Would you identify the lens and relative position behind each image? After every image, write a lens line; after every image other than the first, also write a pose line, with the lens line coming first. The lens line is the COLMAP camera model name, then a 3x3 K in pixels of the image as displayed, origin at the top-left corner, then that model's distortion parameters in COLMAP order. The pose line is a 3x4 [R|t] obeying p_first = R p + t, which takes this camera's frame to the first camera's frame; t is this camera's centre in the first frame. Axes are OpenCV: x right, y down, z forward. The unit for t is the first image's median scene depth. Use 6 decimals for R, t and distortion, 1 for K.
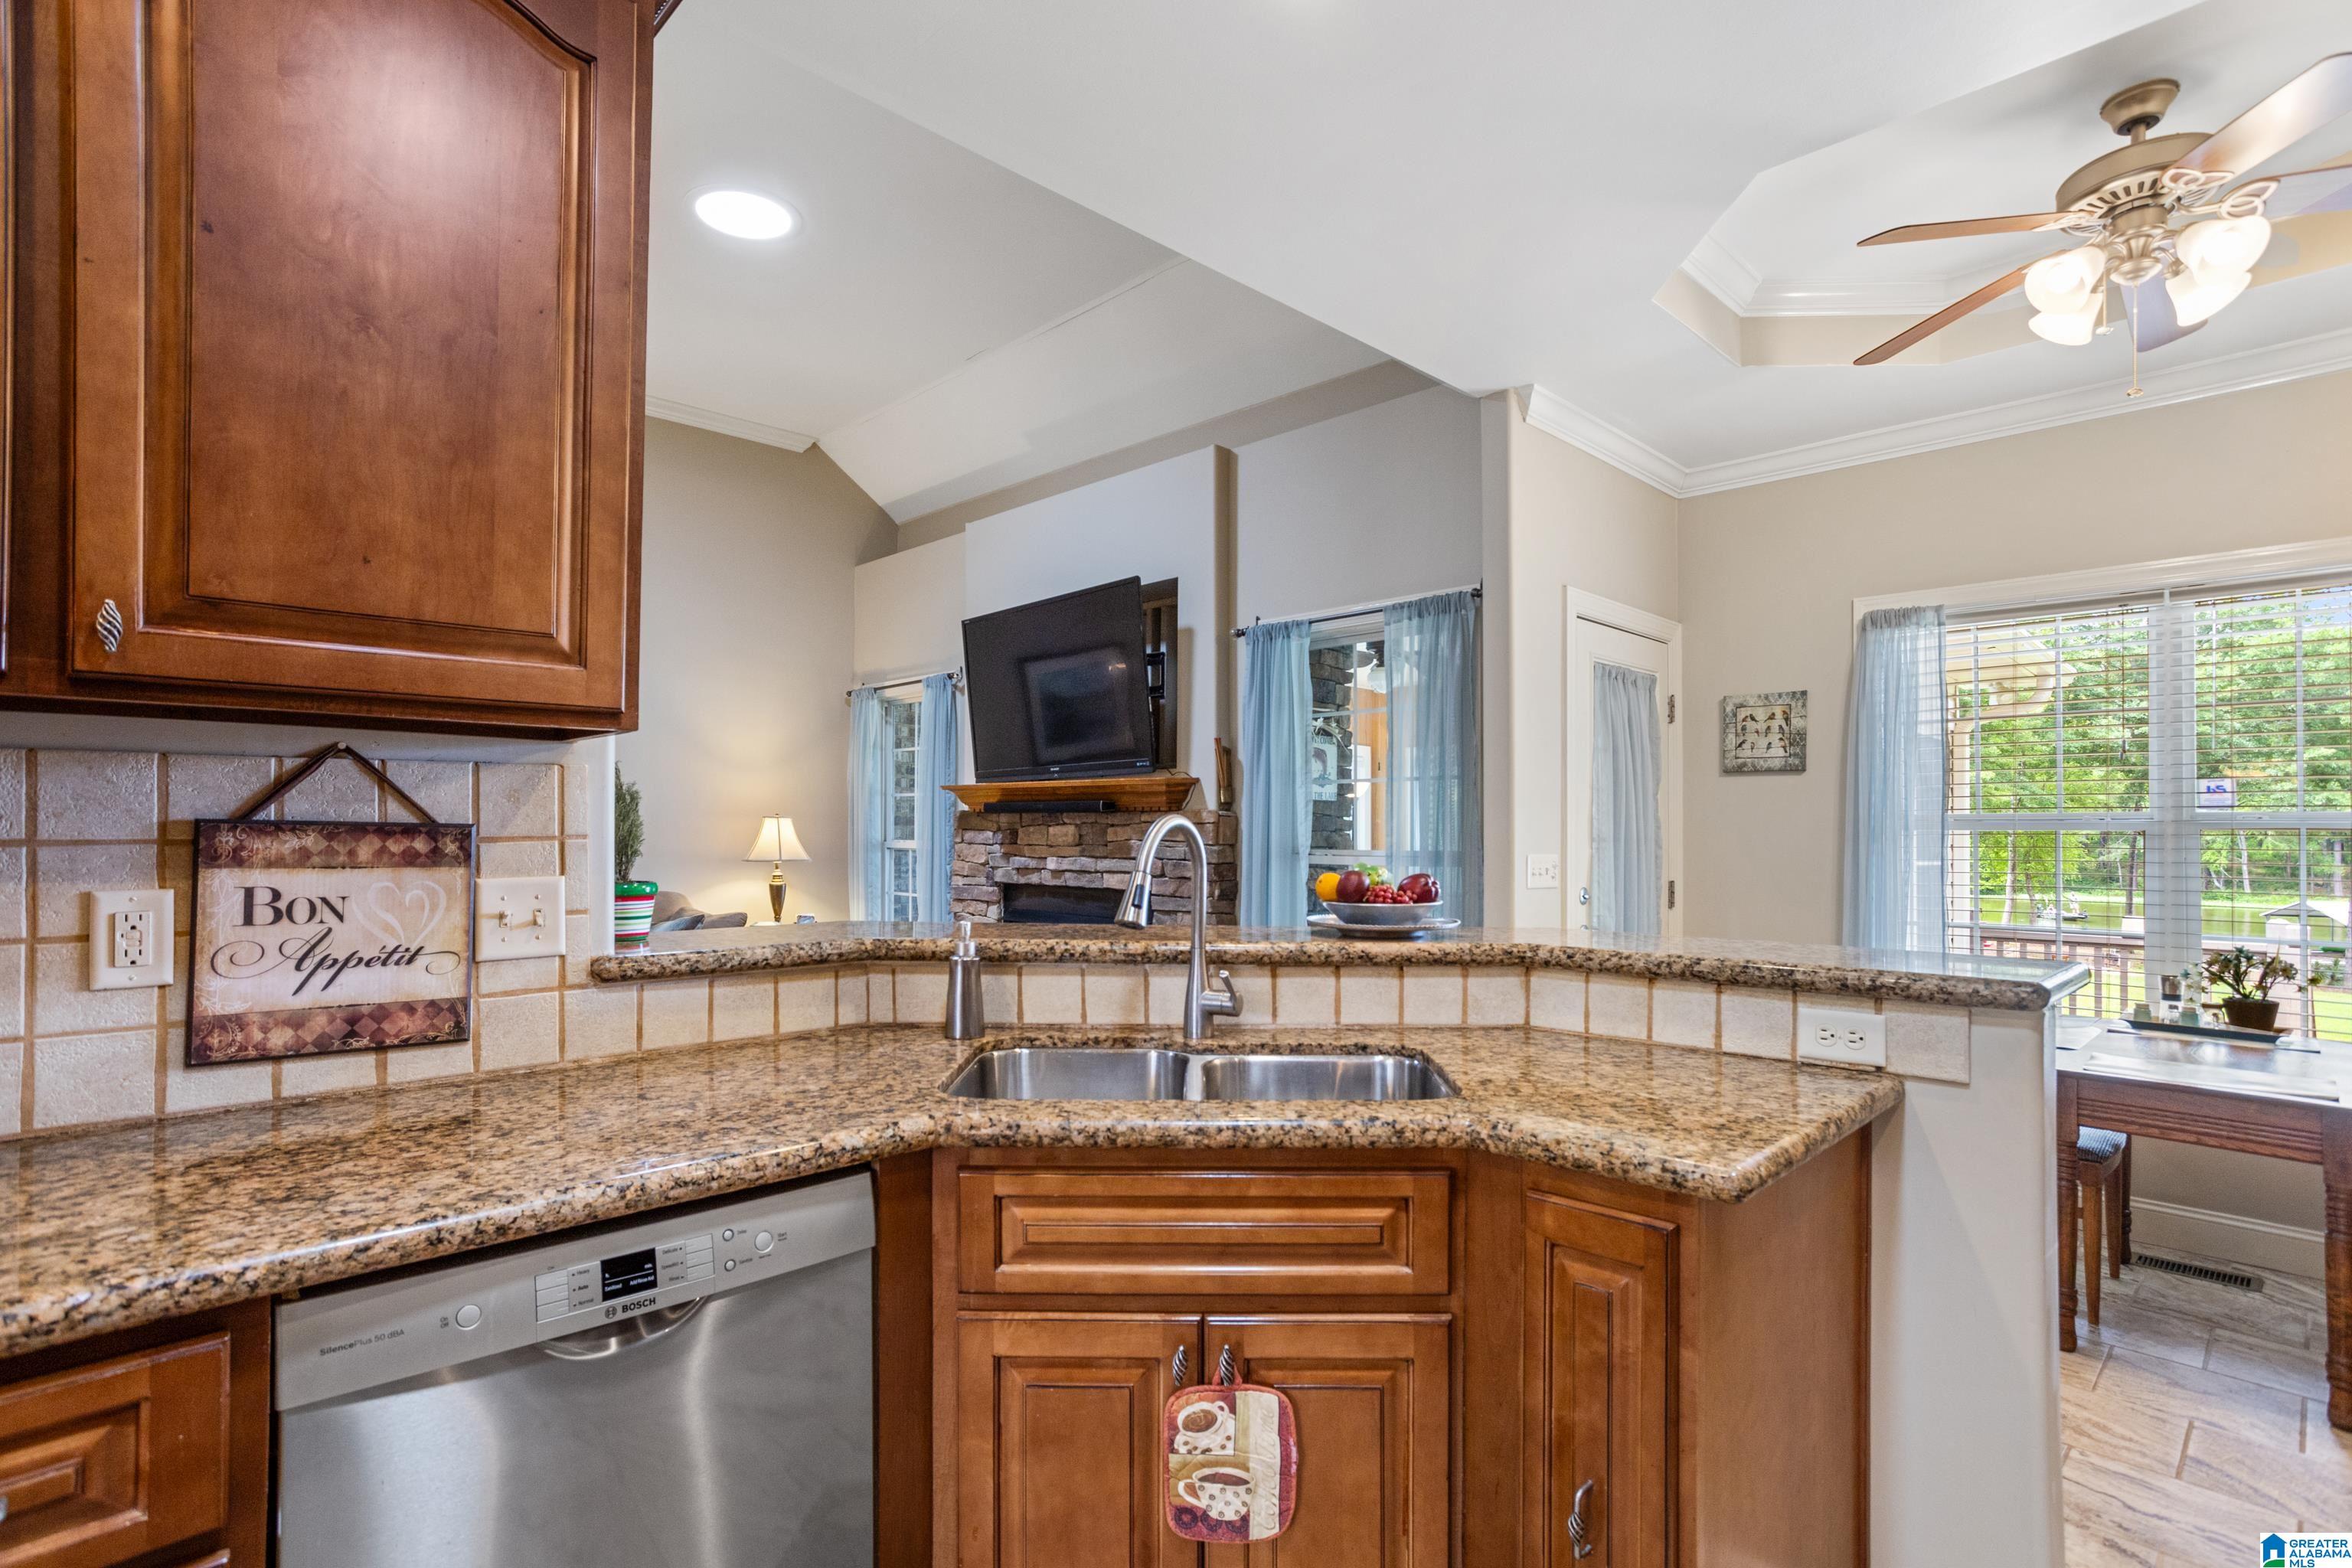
lens RADIAL K [[1165.6, 0, 1168.9], [0, 1165.6, 820.9], [0, 0, 1]] dist [-0.043537, 0.029991]
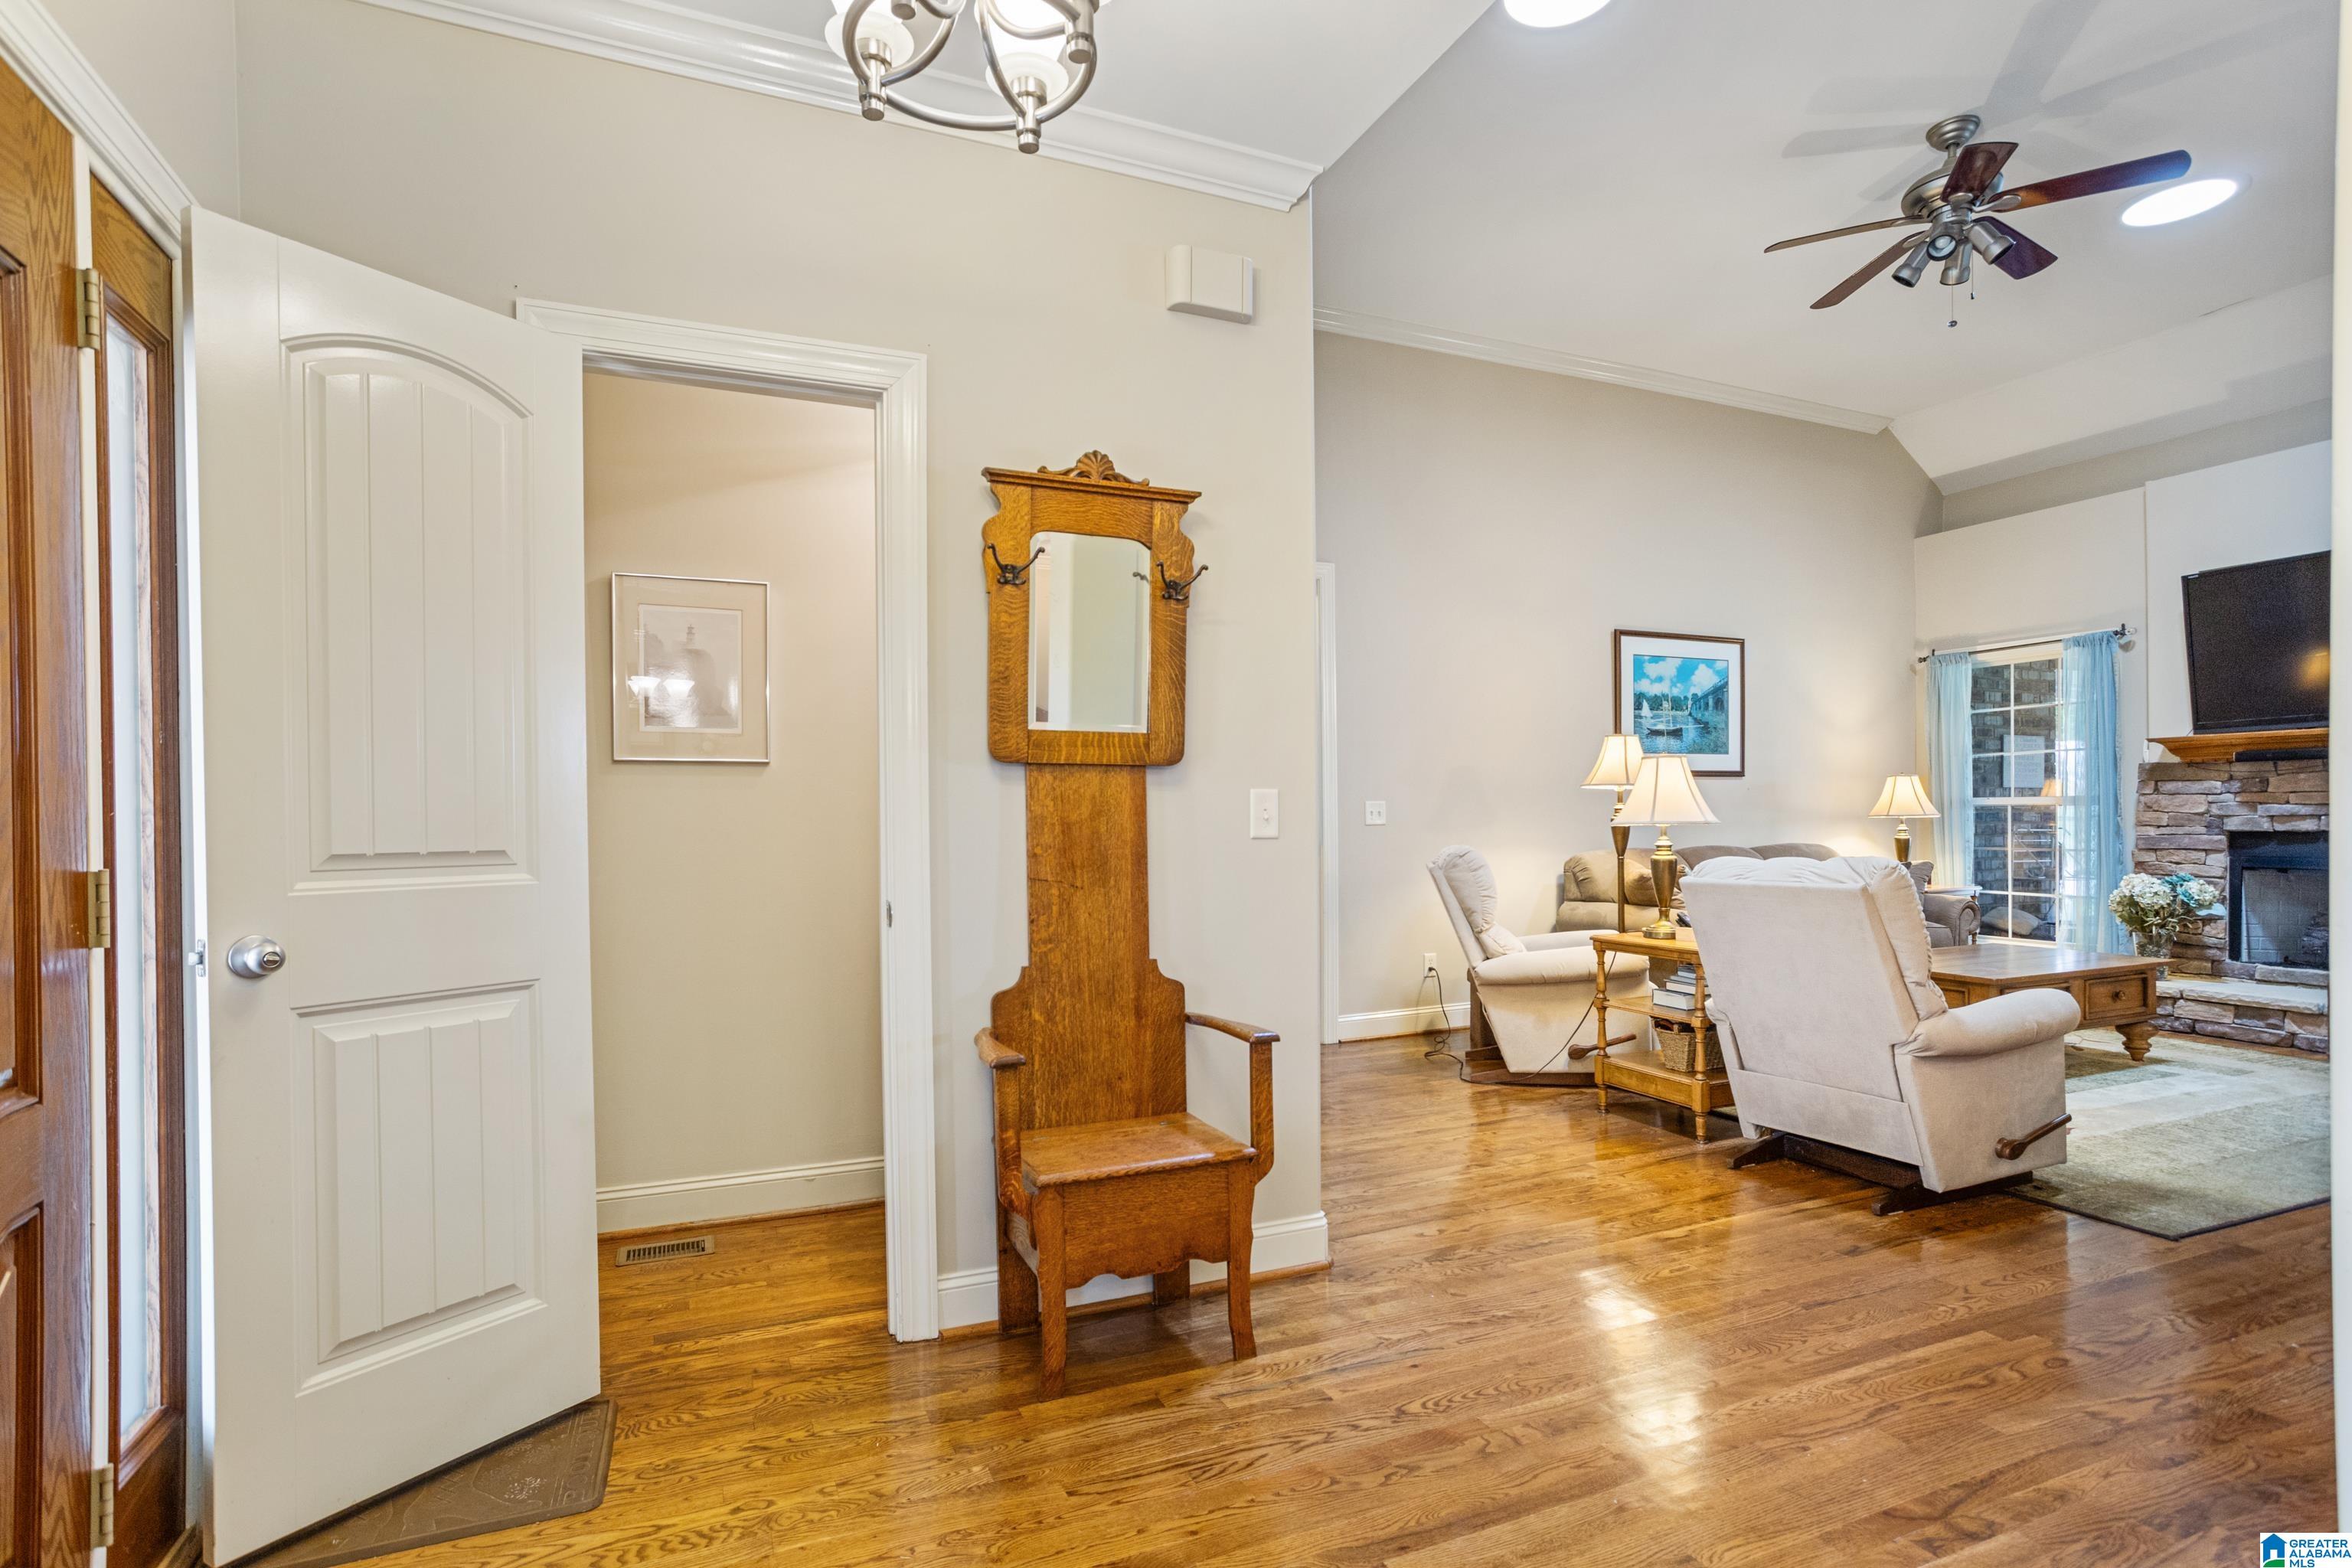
lens RADIAL K [[1165.6, 0, 1169.8], [0, 1165.6, 822.4], [0, 0, 1]] dist [-0.043537, 0.029991]
pose [[0.934805, -0.011748, -0.354967, -0.778572], [0.015146, 0.999862, 0.006797, 0.029175], [0.354838, -0.011731, 0.934854, -0.316953]]
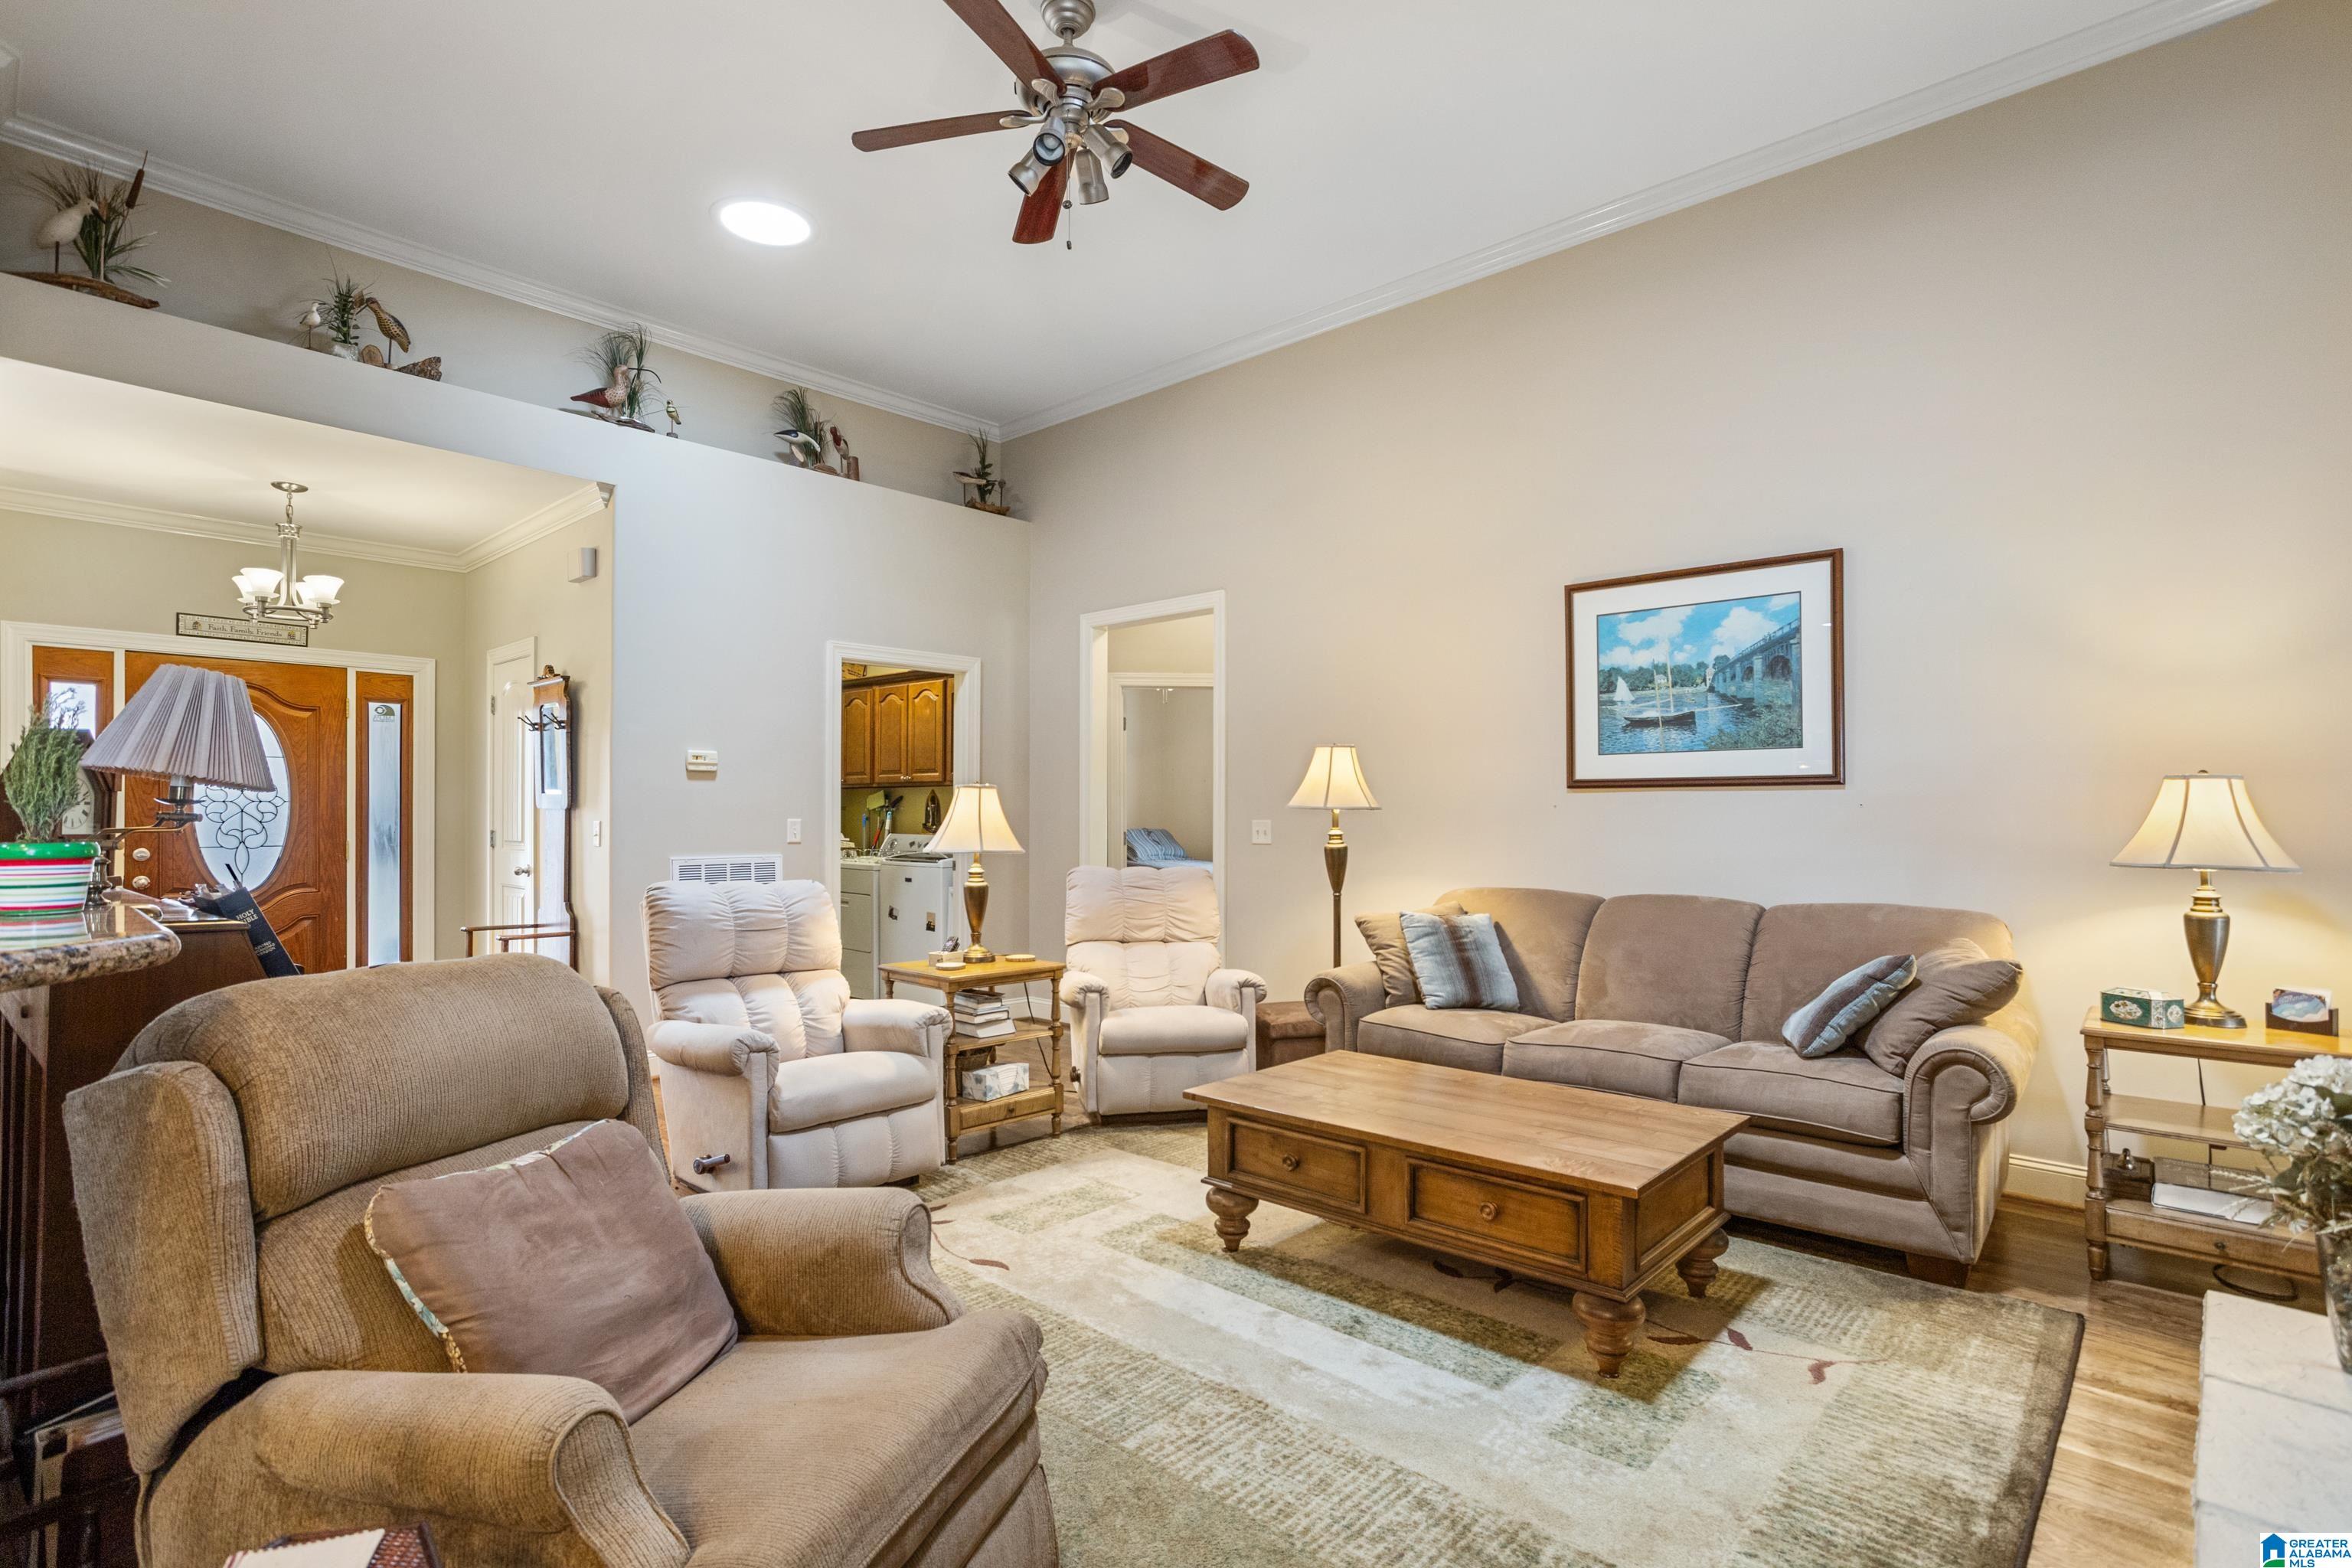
lens RADIAL K [[1165.6, 0, 1174.0], [0, 1165.6, 798.6], [0, 0, 1]] dist [-0.043537, 0.029991]
pose [[0.056615, -0.015533, -0.998275, 0.153643], [0.004108, 0.999874, -0.015325, 0.014946], [0.998388, -0.003234, 0.056671, 0.709846]]
